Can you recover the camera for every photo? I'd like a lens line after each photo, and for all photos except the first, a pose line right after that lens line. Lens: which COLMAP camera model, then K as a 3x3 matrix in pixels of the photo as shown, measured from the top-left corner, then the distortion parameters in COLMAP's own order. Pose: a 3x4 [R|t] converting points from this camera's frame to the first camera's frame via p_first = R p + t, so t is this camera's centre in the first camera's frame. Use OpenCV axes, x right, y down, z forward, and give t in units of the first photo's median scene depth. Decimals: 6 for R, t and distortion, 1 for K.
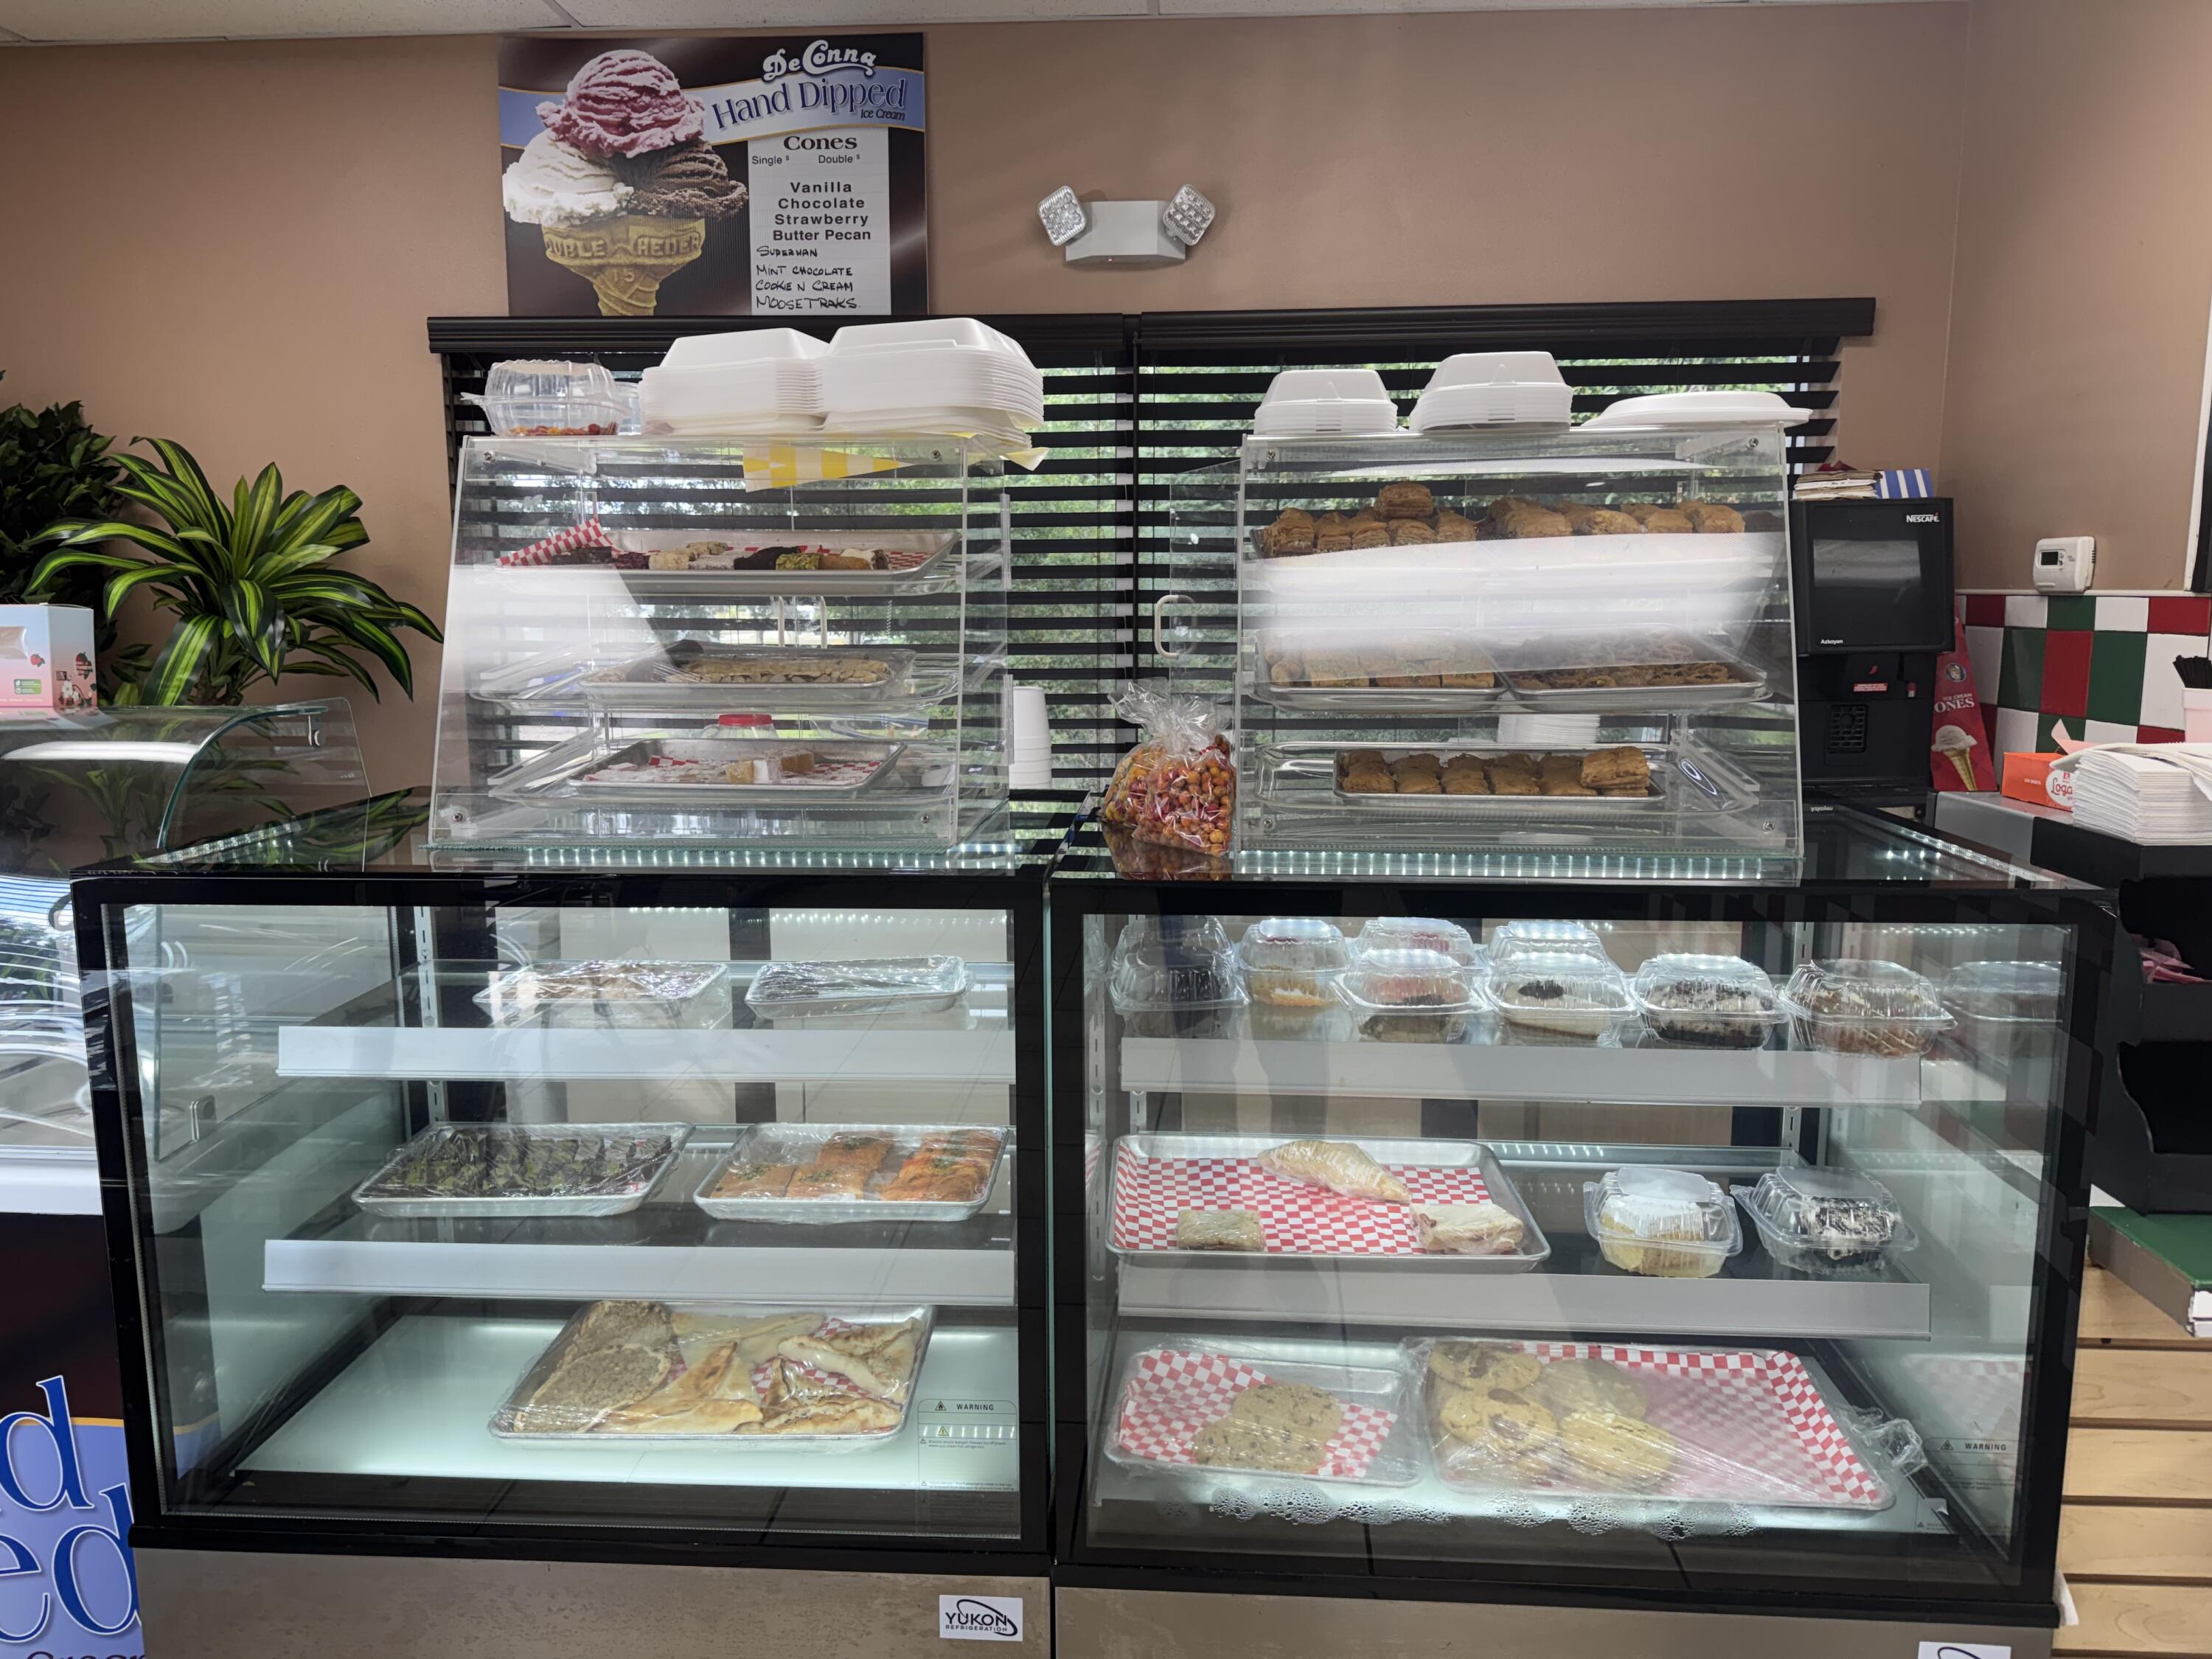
lens RADIAL K [[1547.0, 0, 1101.8], [0, 1547.0, 819.8], [0, 0, 1]] dist [0.007400, 0.000624]
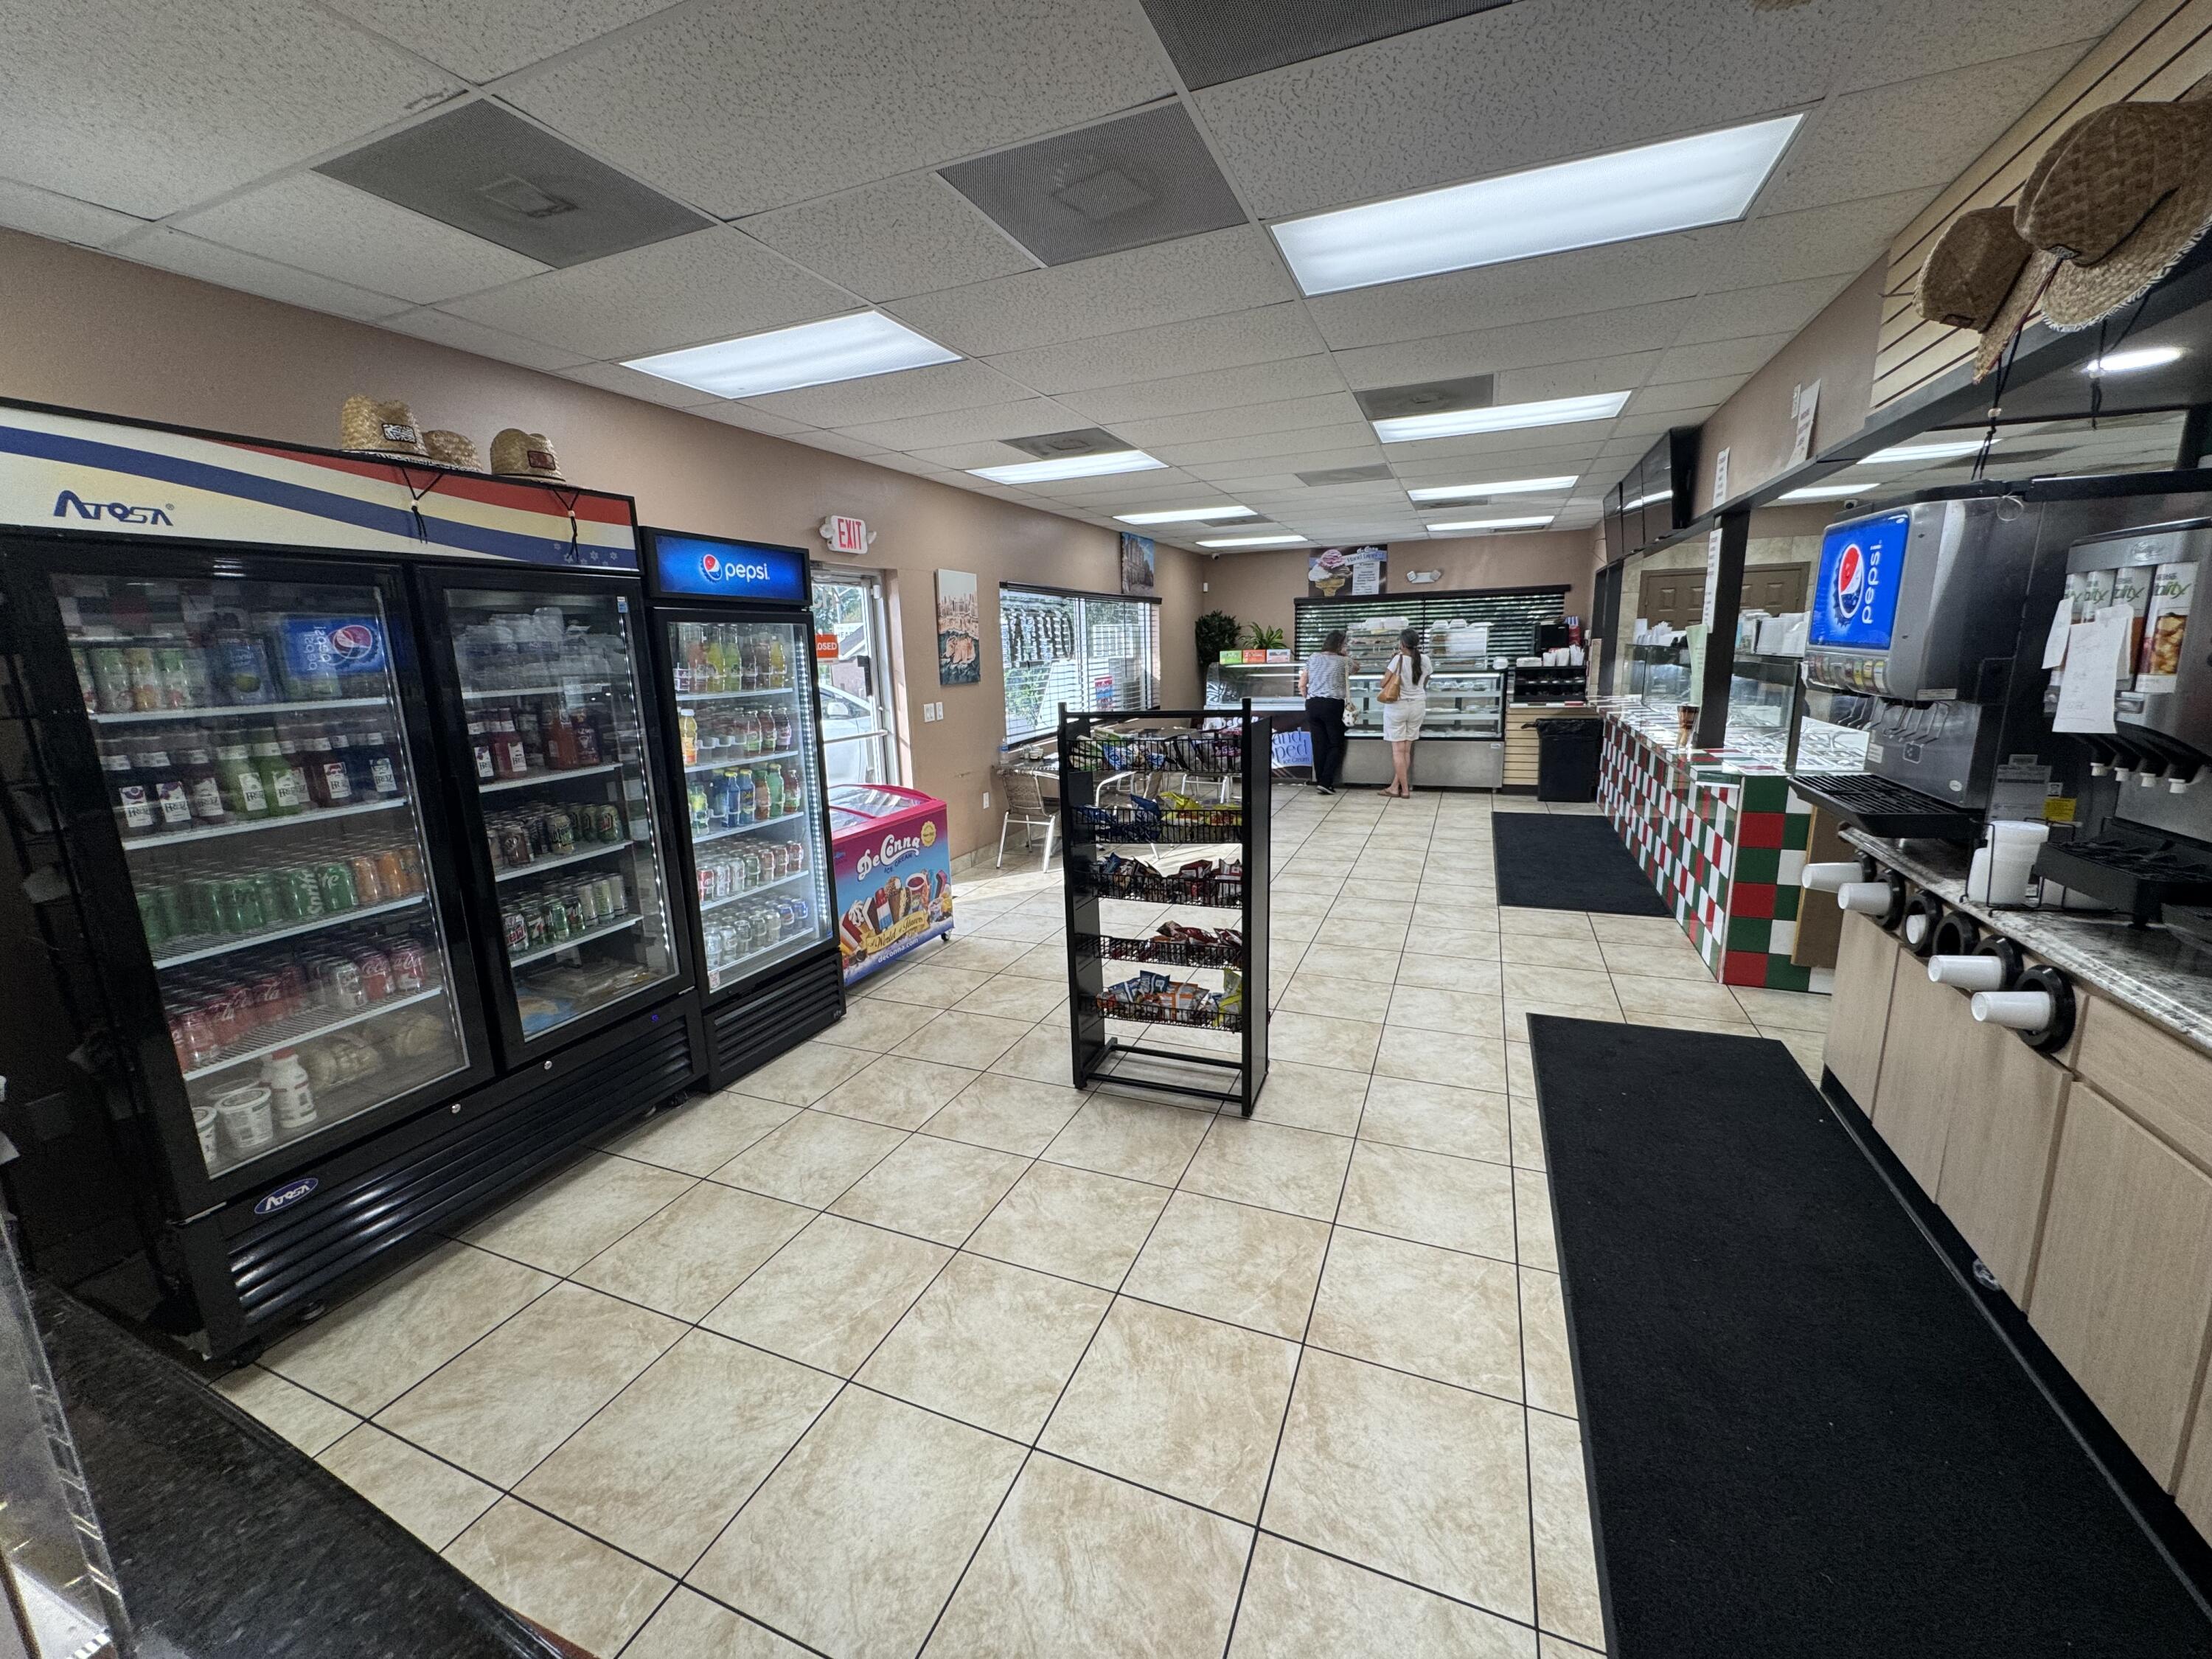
lens RADIAL K [[880.7, 0, 1109.4], [0, 880.7, 822.0], [0, 0, 1]] dist [0.001124, 0.000269]
pose [[0.943411, 0.043073, -0.328817, 0.029130], [-0.023289, 0.997686, 0.063874, 0.317881], [0.330807, -0.052601, 0.942231, -2.386621]]
